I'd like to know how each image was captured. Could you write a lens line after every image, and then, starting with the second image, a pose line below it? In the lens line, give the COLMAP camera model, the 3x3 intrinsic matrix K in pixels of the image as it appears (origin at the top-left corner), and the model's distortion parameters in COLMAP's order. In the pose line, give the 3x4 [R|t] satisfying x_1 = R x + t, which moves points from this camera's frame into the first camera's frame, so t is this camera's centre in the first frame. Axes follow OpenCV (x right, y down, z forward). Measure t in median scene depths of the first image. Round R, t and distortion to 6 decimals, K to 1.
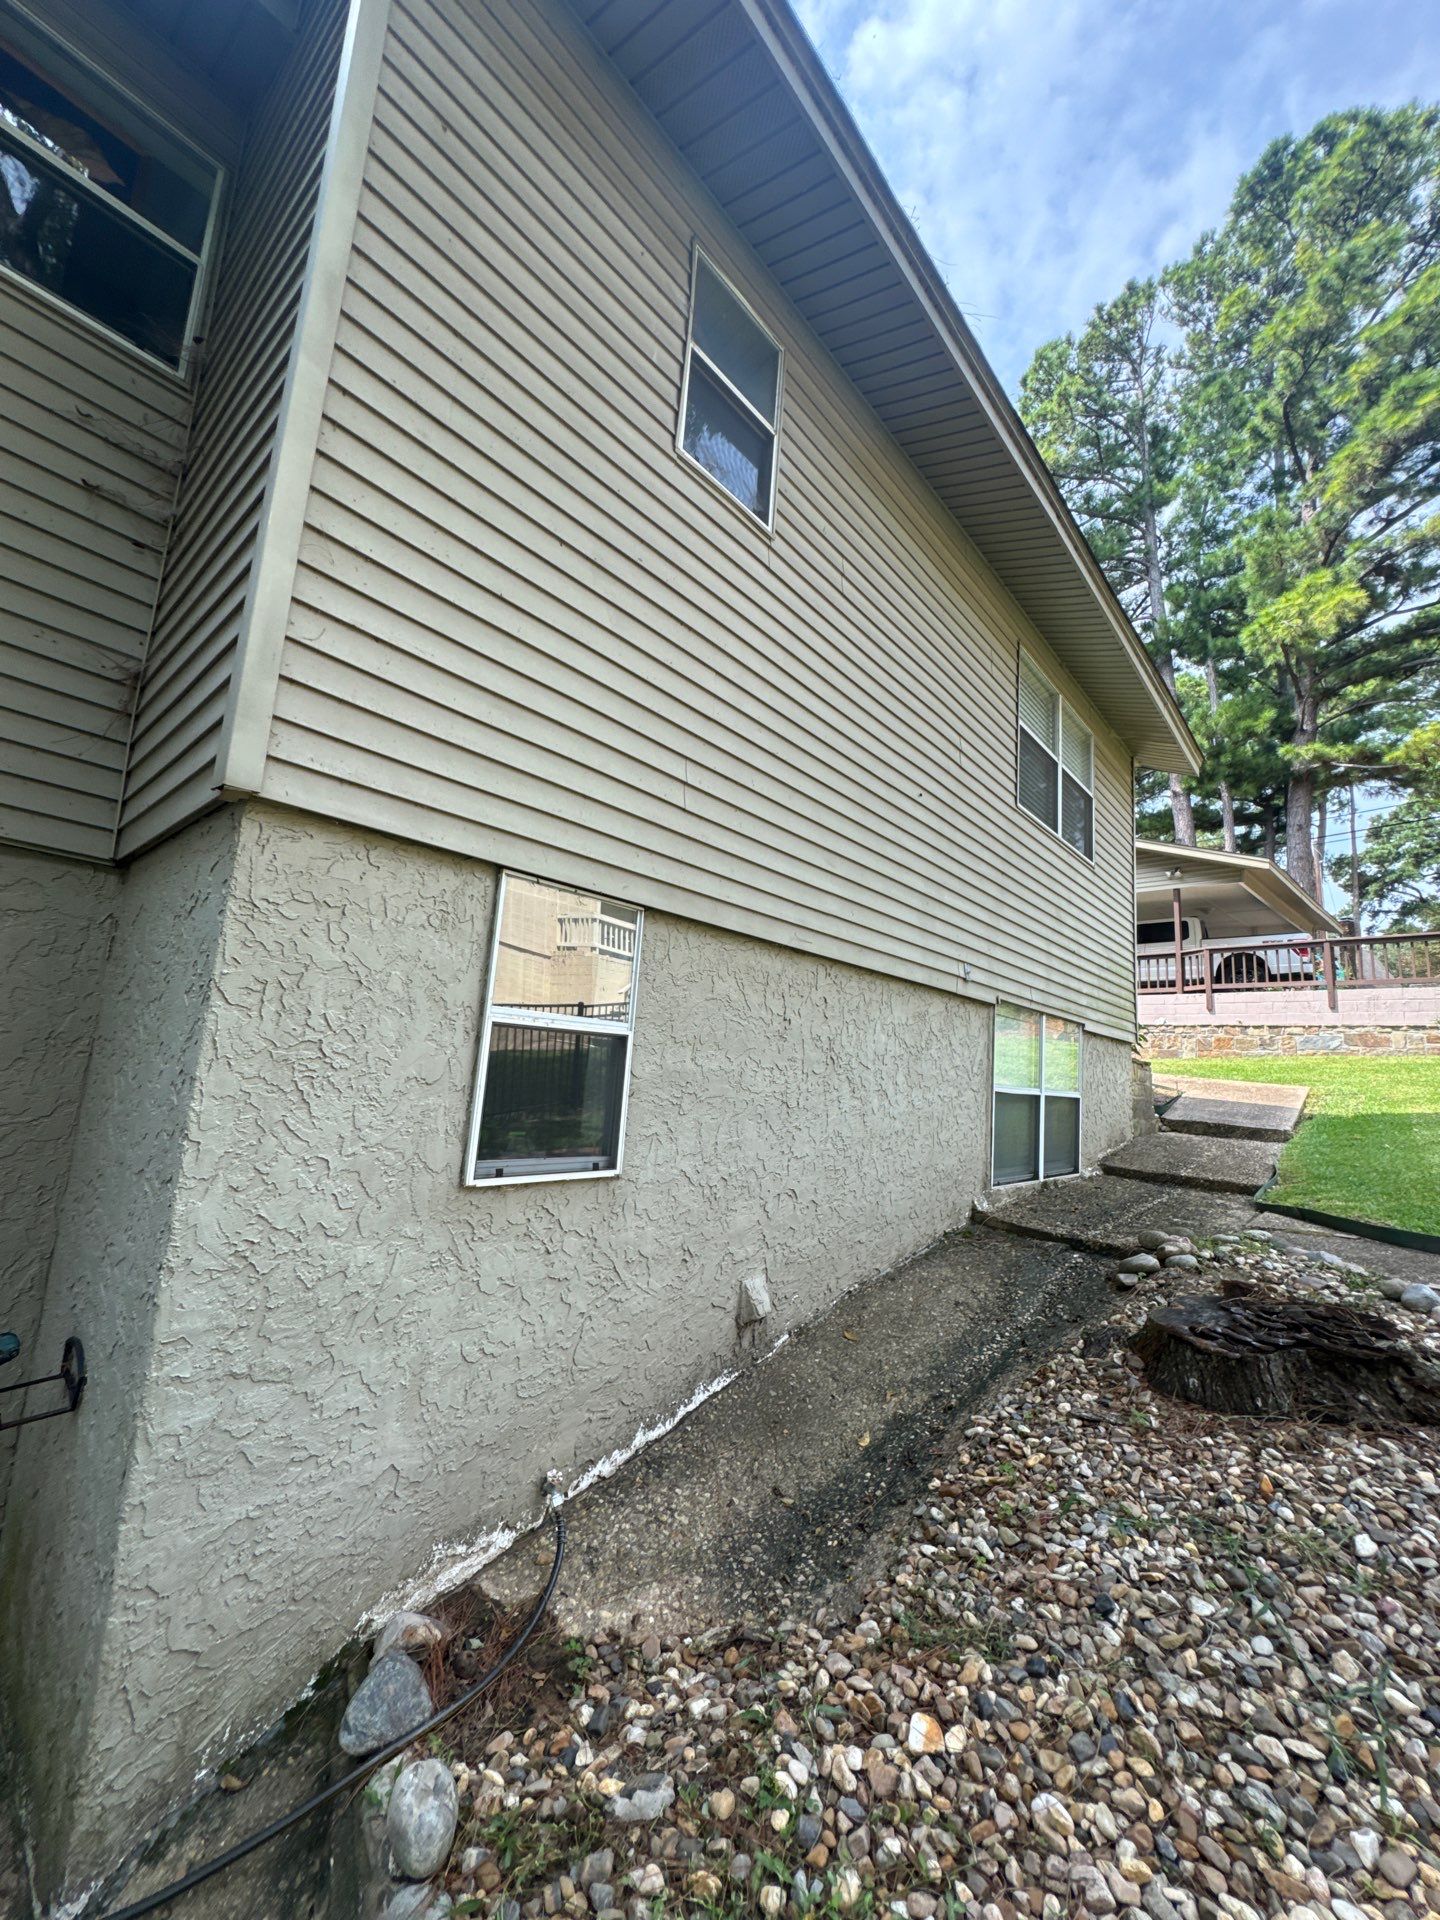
lens RADIAL K [[775.6, 0, 730.7], [0, 775.6, 960.9], [0, 0, 1]] dist [-0.001844, 0.000119]
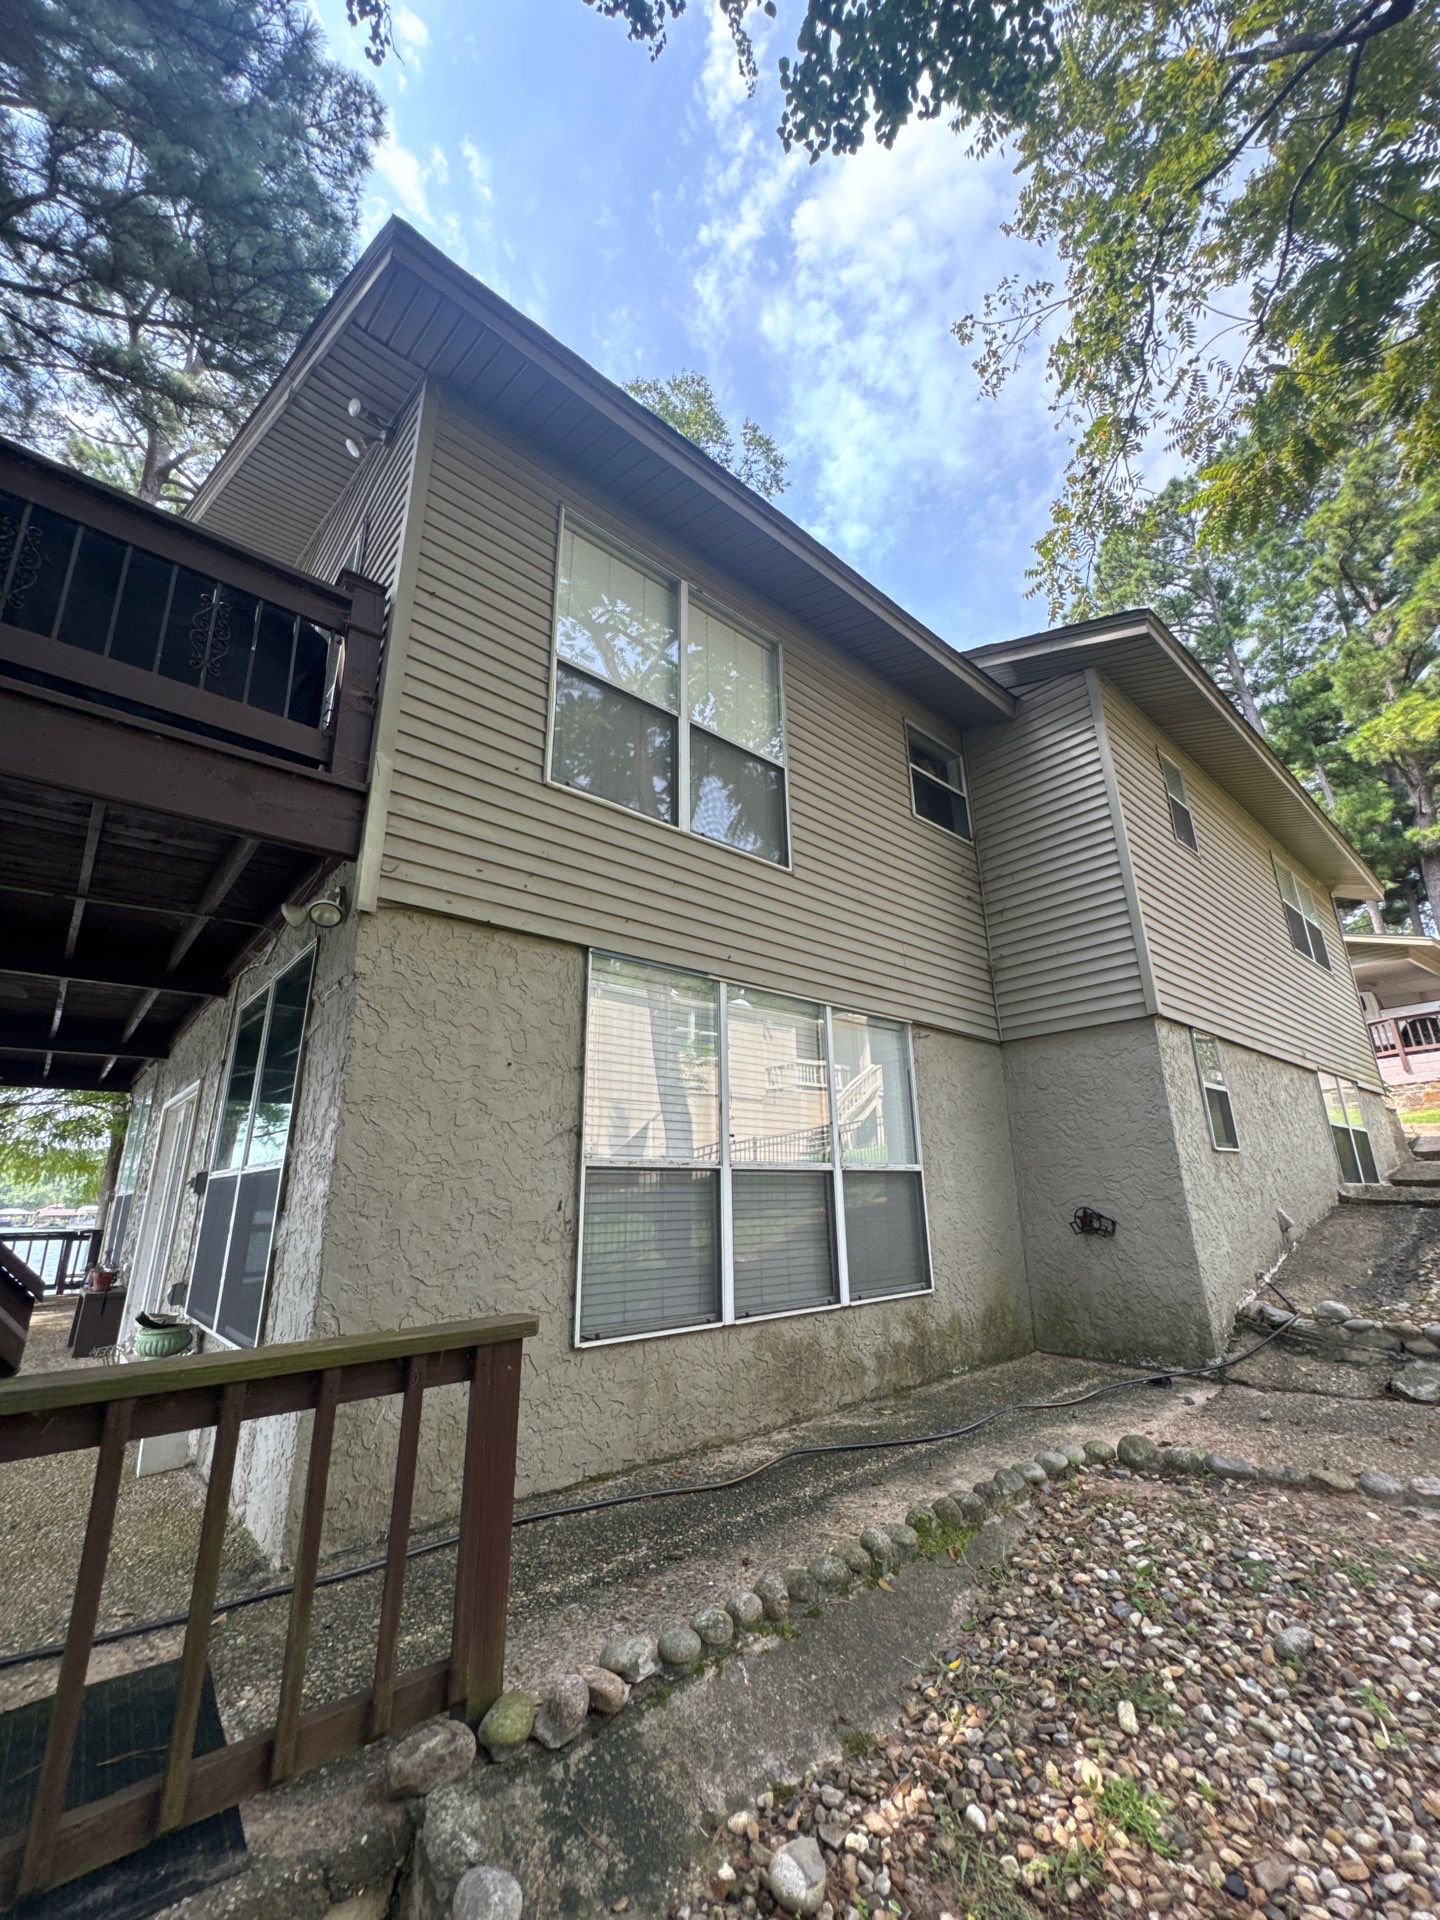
lens RADIAL K [[772.5, 0, 726.0], [0, 772.5, 960.8], [0, 0, 1]] dist [-0.001034, -0.000042]
pose [[0.986486, -0.123536, -0.107634, -0.721431], [0.104535, 0.980377, -0.167133, -0.033297], [0.126169, 0.153623, 0.980041, -0.838637]]
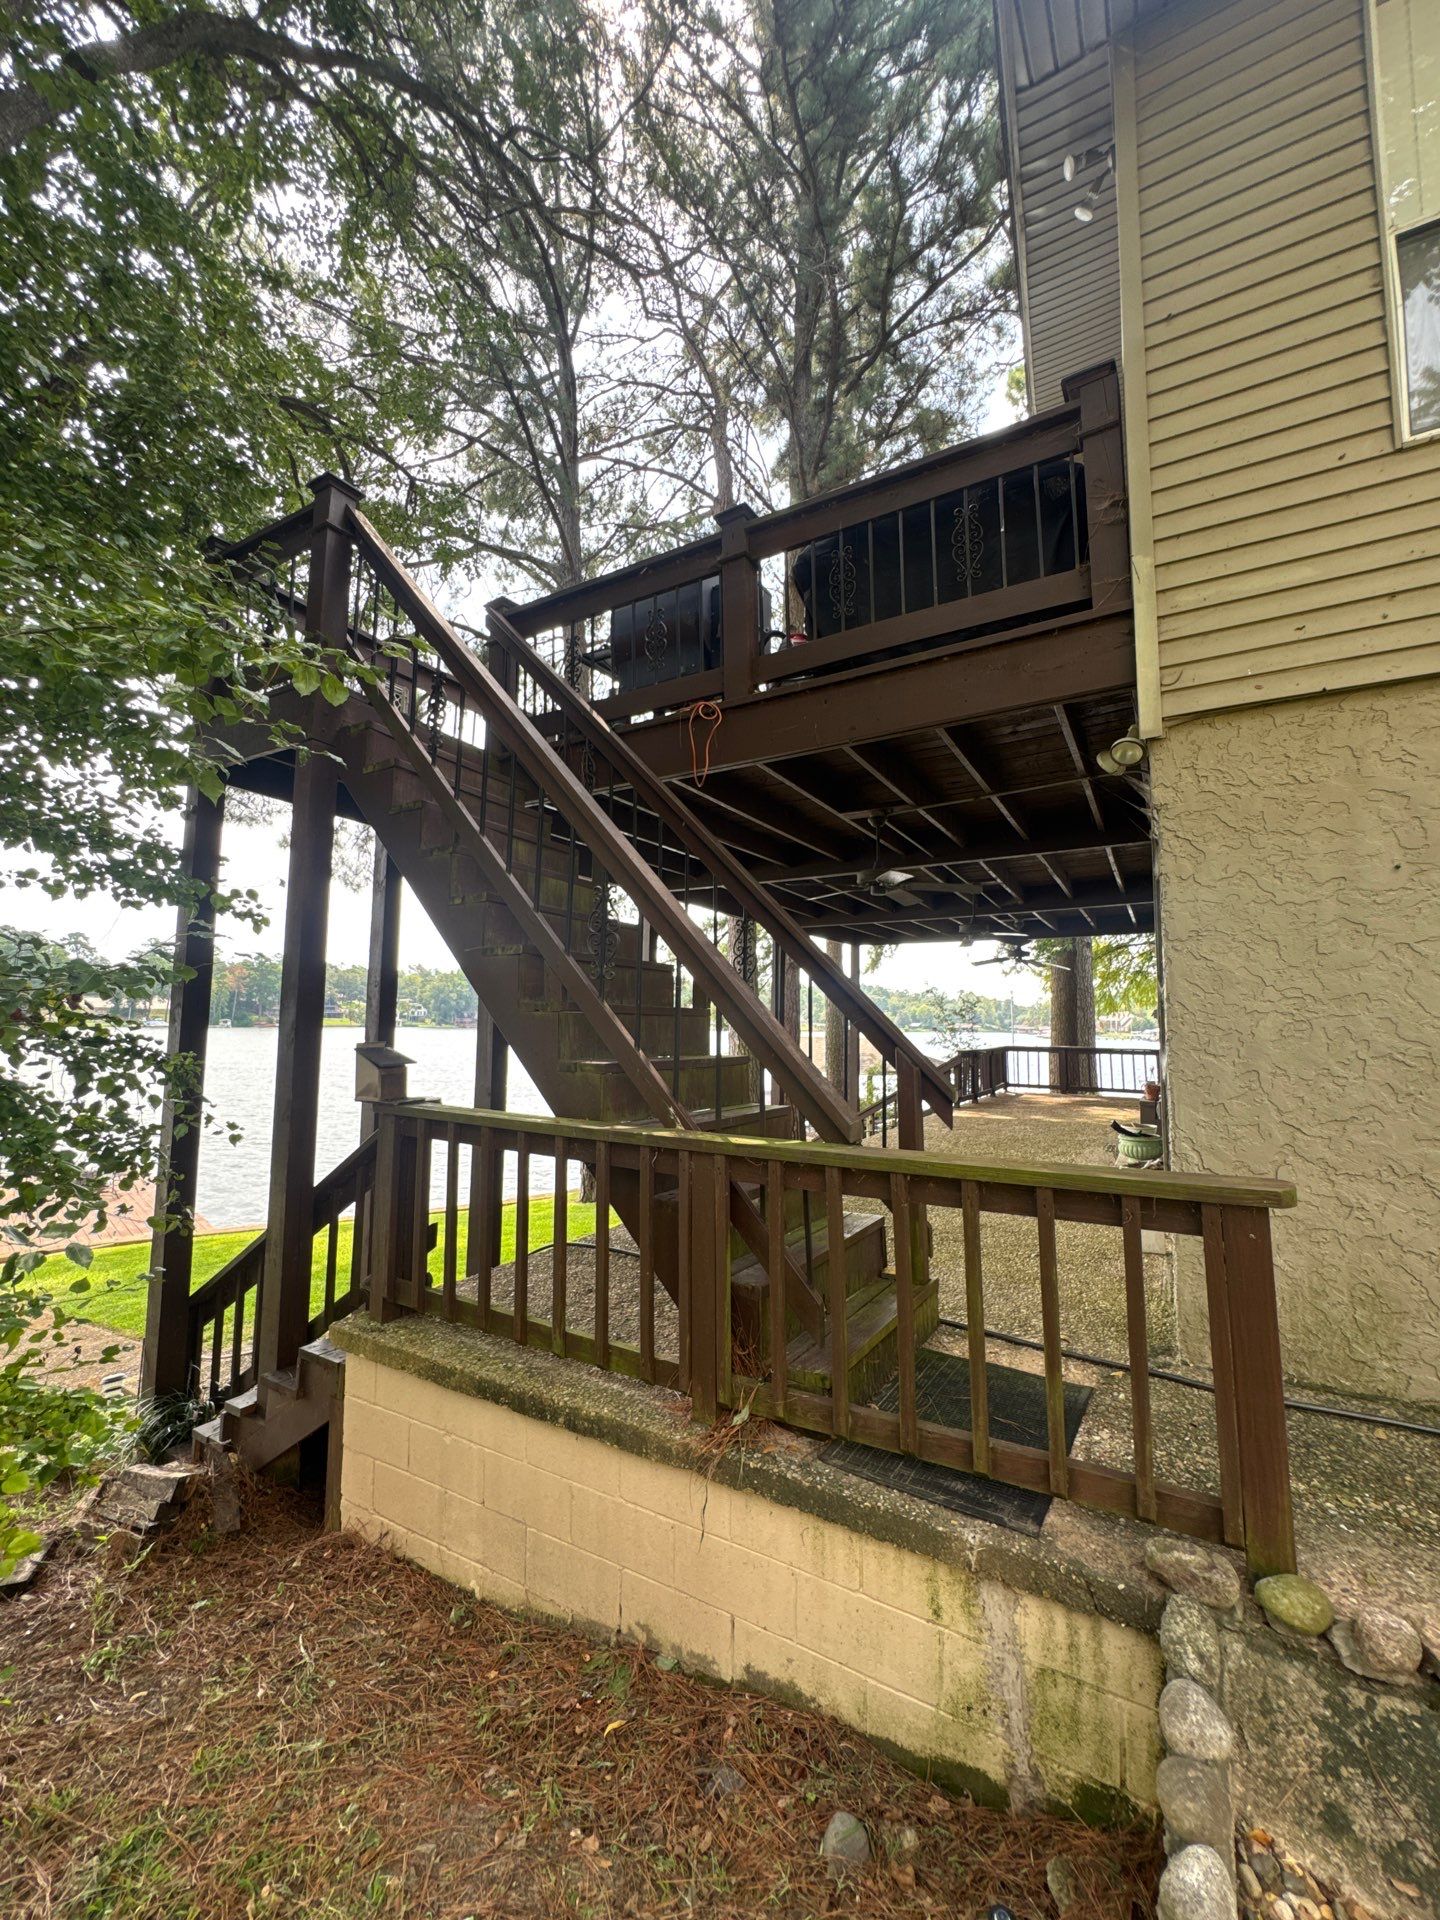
lens RADIAL K [[778.2, 0, 720.5], [0, 778.2, 955.2], [0, 0, 1]] dist [0.001688, -0.000113]
pose [[0.178204, -0.155100, -0.971693, -0.580924], [0.141197, 0.981311, -0.130740, -0.016283], [0.973810, -0.113901, 0.196773, -0.712021]]
